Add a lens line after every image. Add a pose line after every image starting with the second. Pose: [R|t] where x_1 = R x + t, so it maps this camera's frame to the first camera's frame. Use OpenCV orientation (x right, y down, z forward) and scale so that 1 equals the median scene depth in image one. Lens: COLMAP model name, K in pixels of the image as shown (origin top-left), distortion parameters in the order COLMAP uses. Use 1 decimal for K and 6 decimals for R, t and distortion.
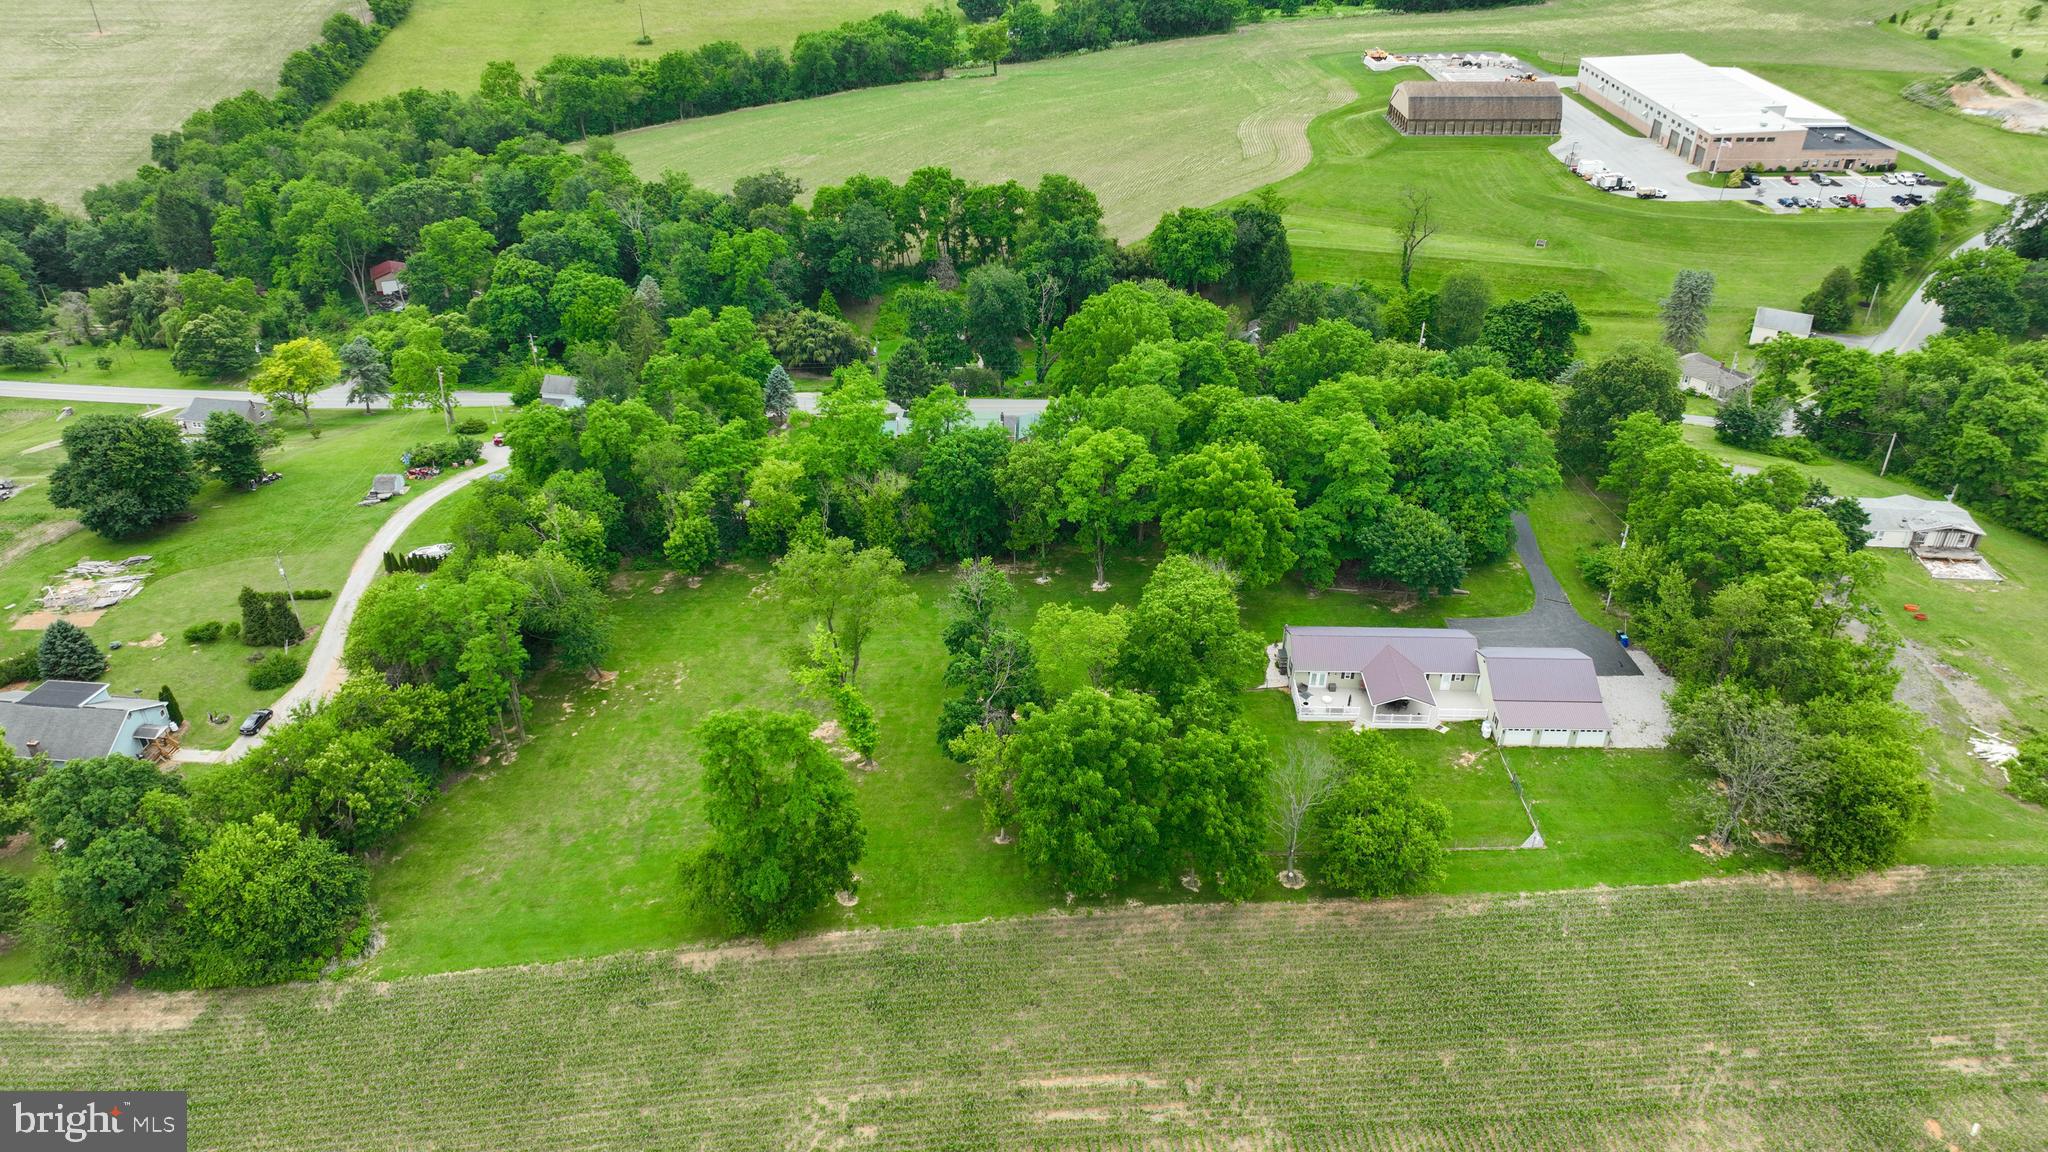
lens RADIAL K [[1439.8, 0, 1025.4], [0, 1439.8, 575.4], [0, 0, 1]] dist [-0.003316, 0.019829]
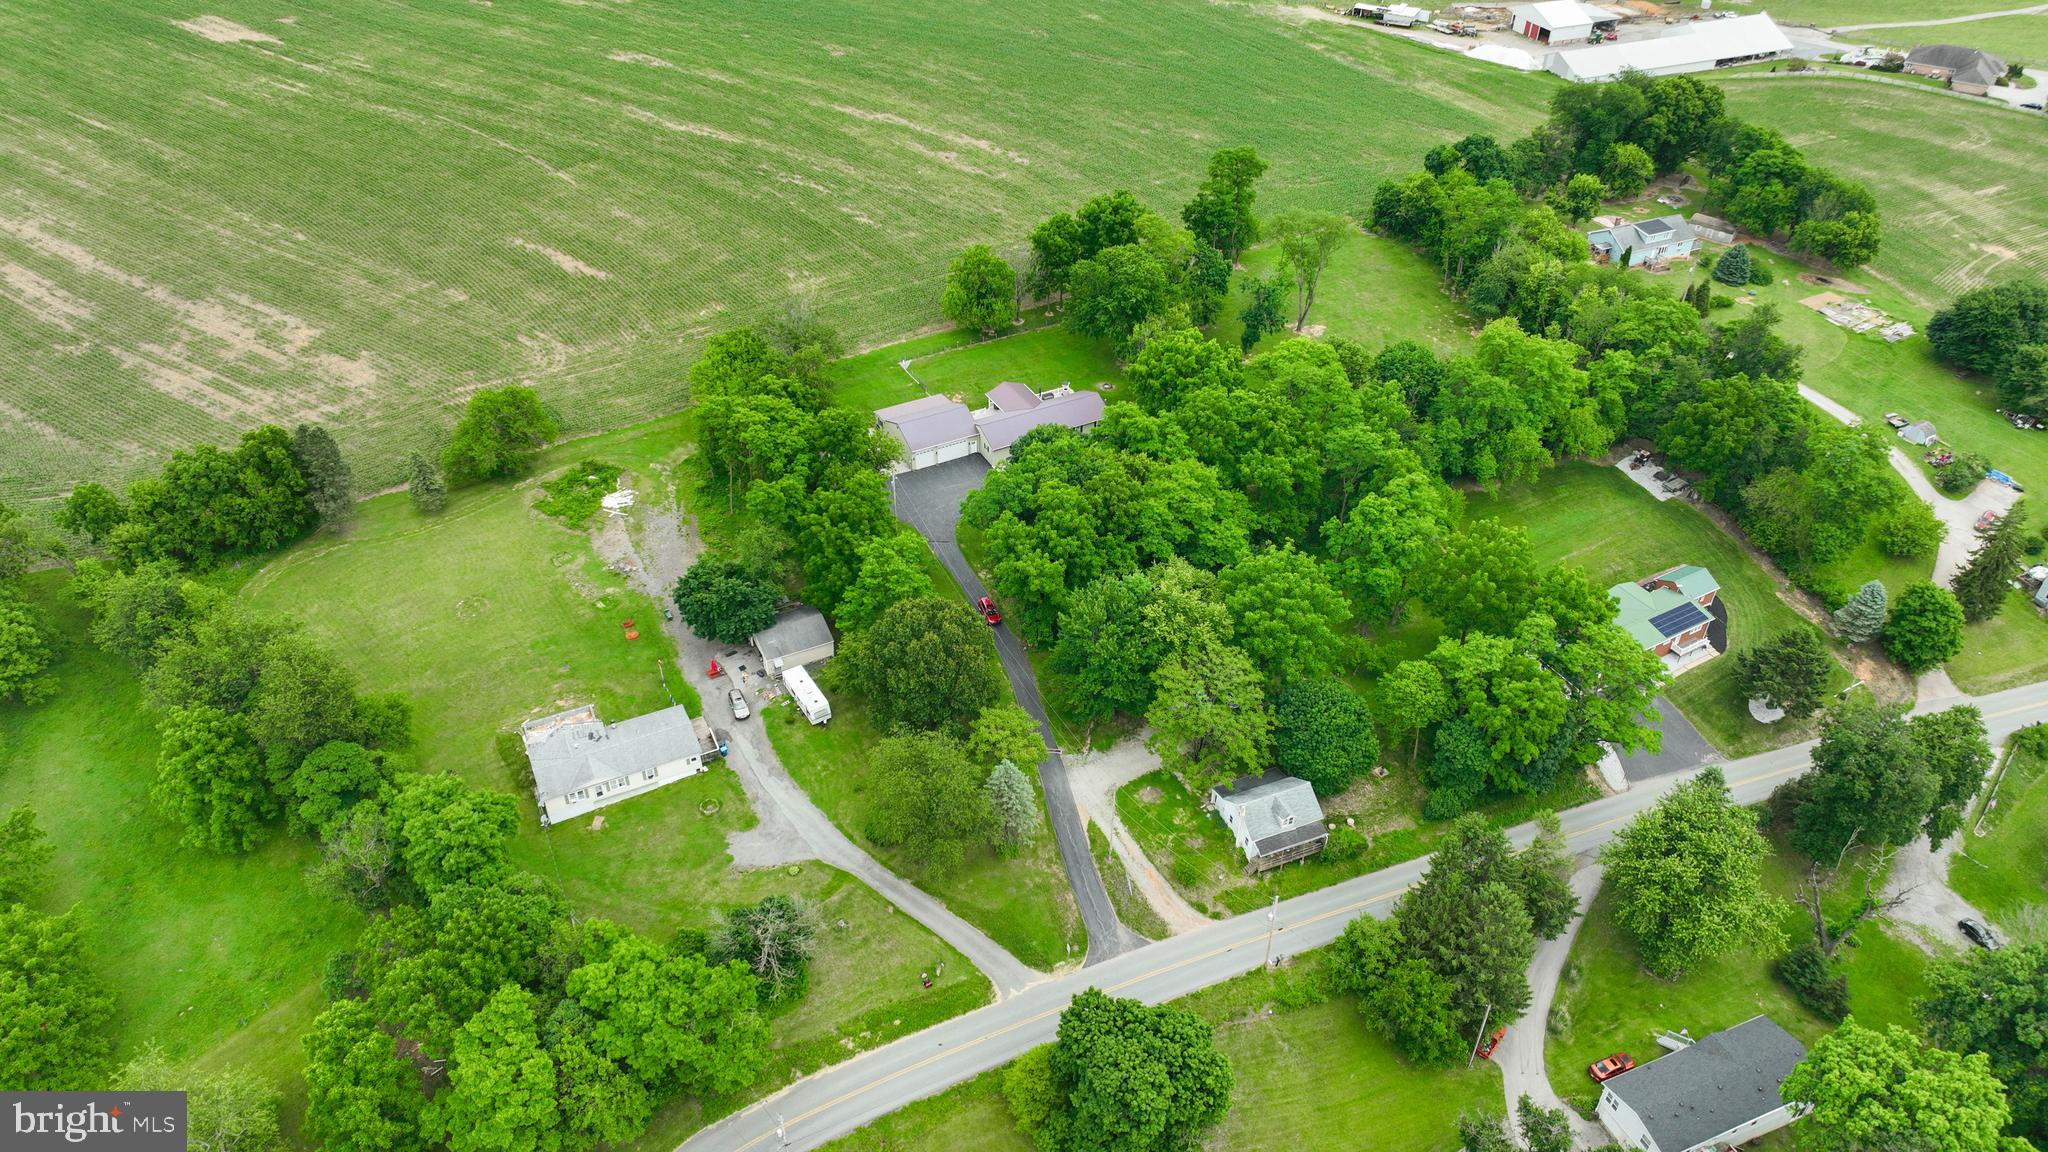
lens RADIAL K [[1439.8, 0, 1028.2], [0, 1439.8, 578.6], [0, 0, 1]] dist [-0.003316, 0.019829]
pose [[-0.869997, 0.287039, -0.400892, 0.880356], [-0.269576, 0.403872, 0.874195, -1.119681], [0.412837, 0.868617, -0.273988, 1.561820]]
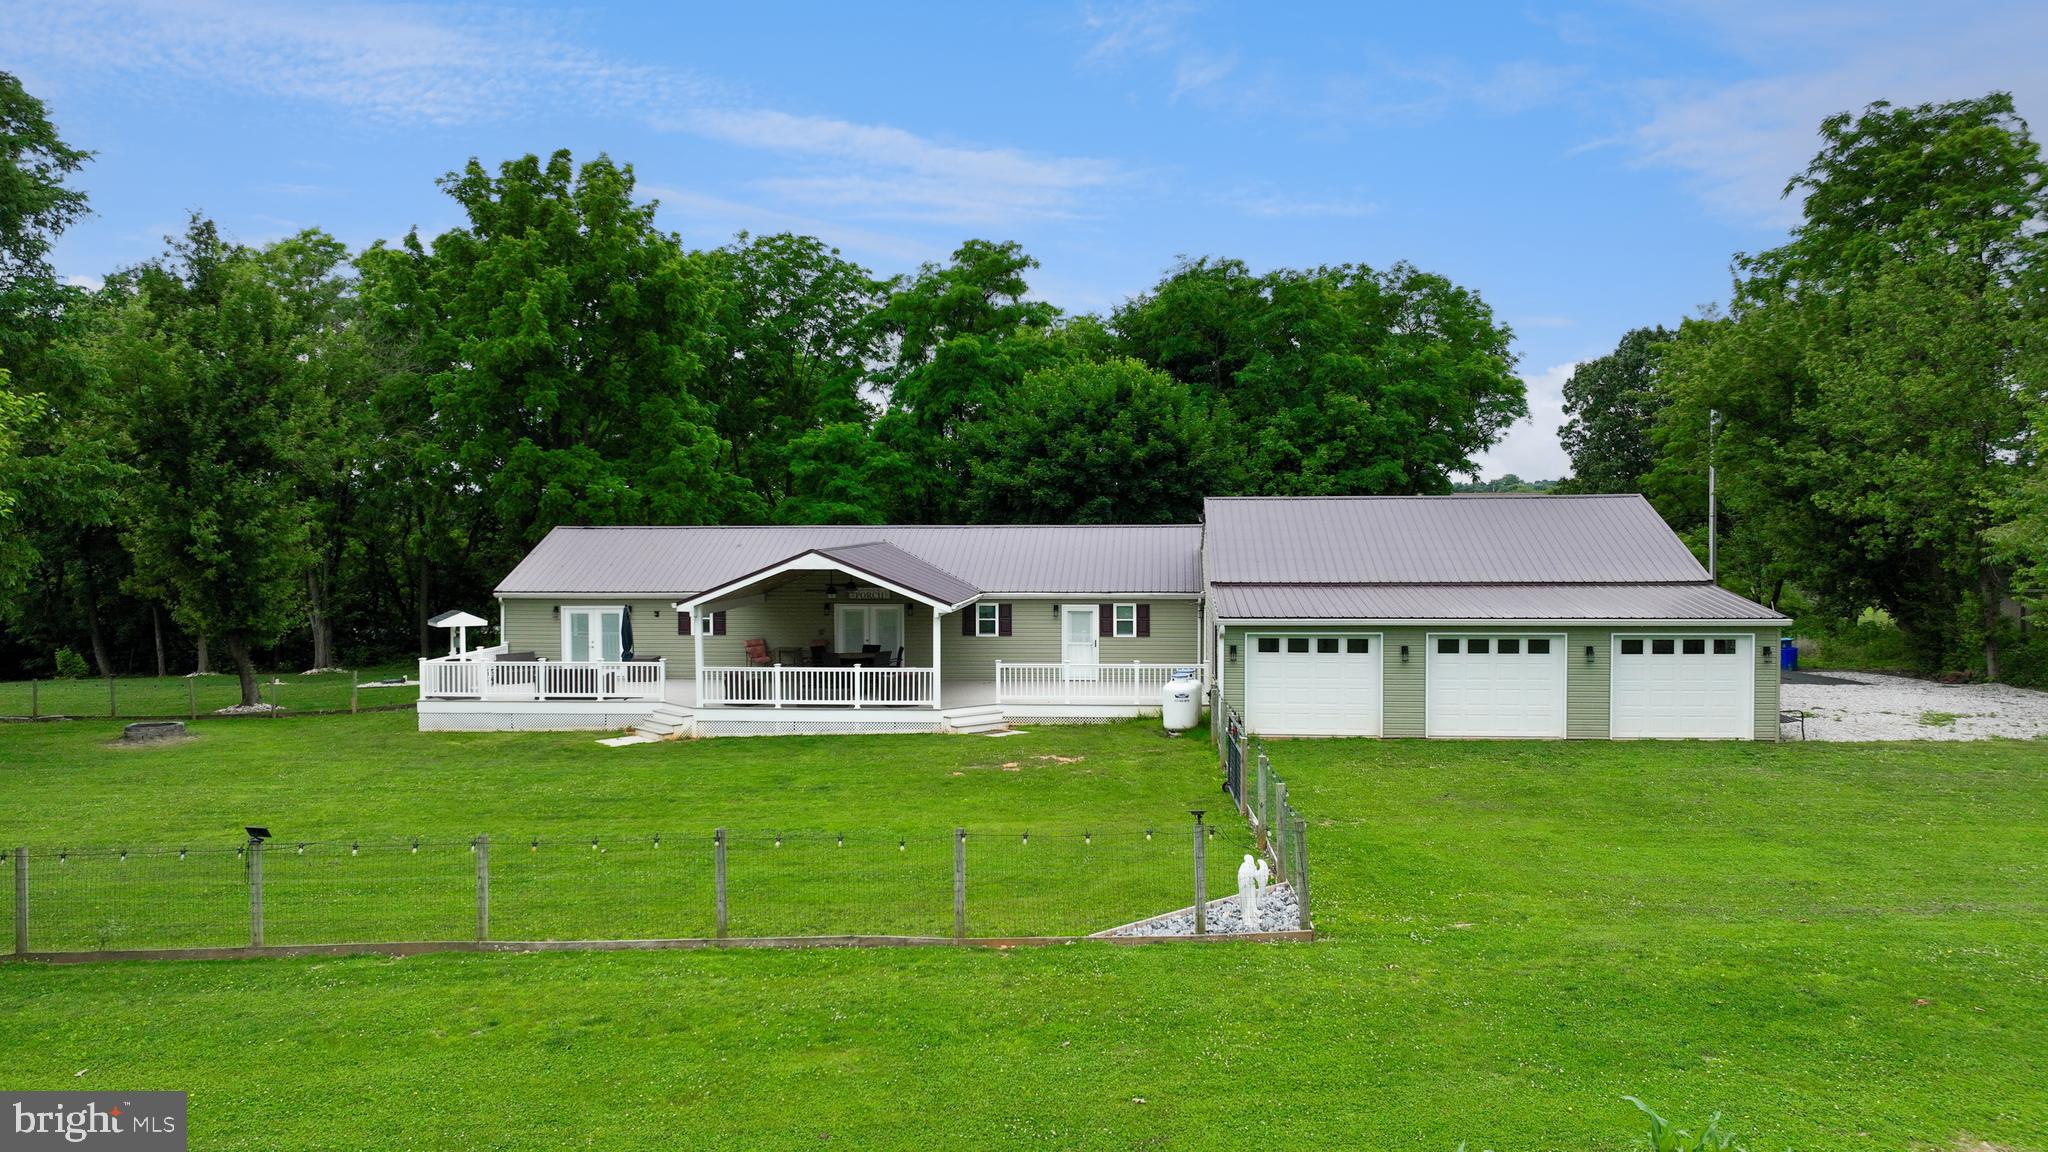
lens RADIAL K [[1439.8, 0, 1026.4], [0, 1439.8, 574.3], [0, 0, 1]] dist [-0.003316, 0.019829]
pose [[0.997490, -0.014010, -0.069401, 0.307163], [-0.021990, 0.870442, -0.491779, 0.193646], [0.067300, 0.492071, 0.867950, 0.789525]]
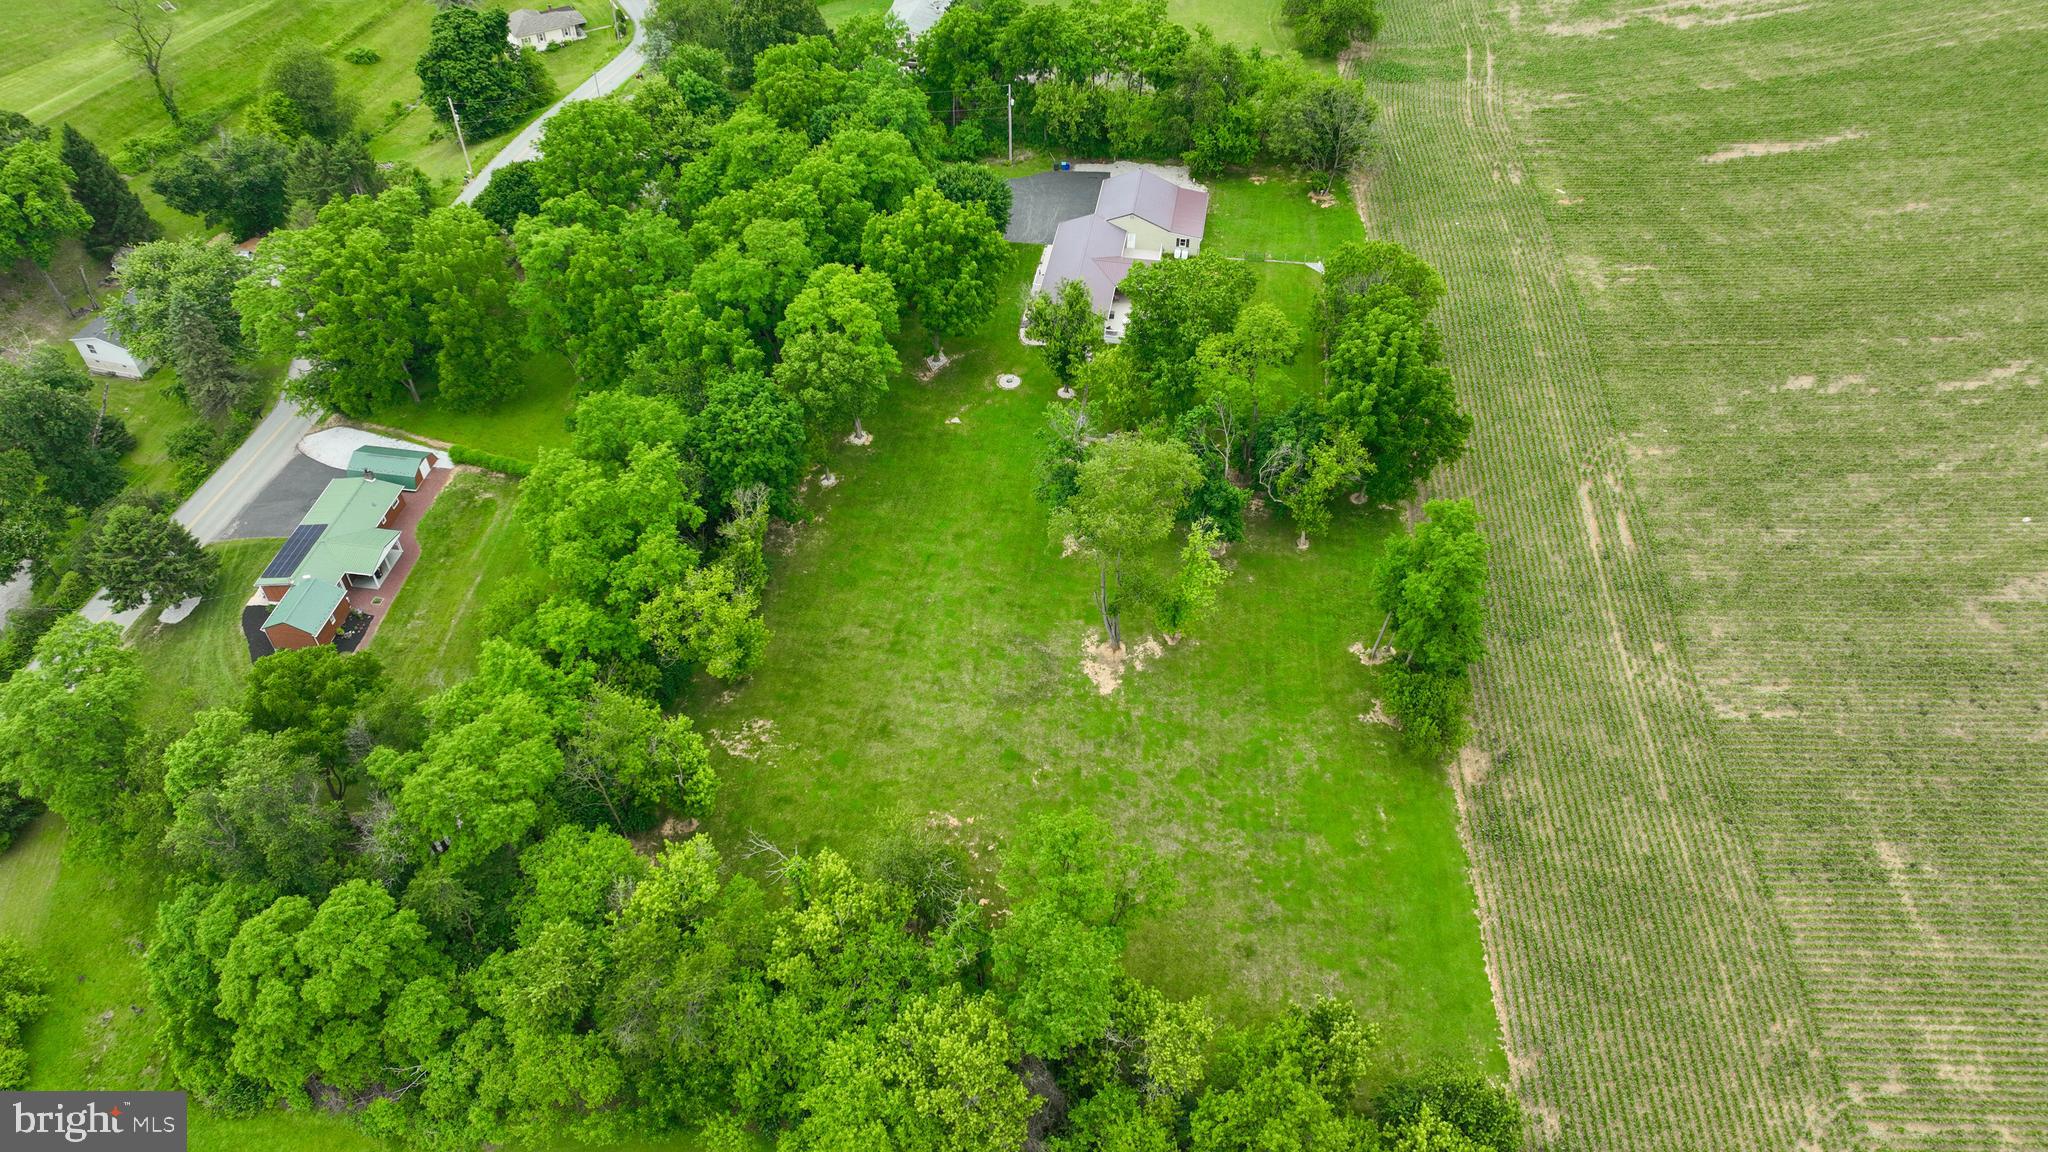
lens RADIAL K [[1439.8, 0, 1029.3], [0, 1439.8, 573.6], [0, 0, 1]] dist [-0.003316, 0.019829]
pose [[0.146152, -0.694498, 0.704494, -0.724797], [0.509665, 0.663217, 0.548074, -0.435390], [-0.847869, 0.278954, 0.450892, 0.627696]]
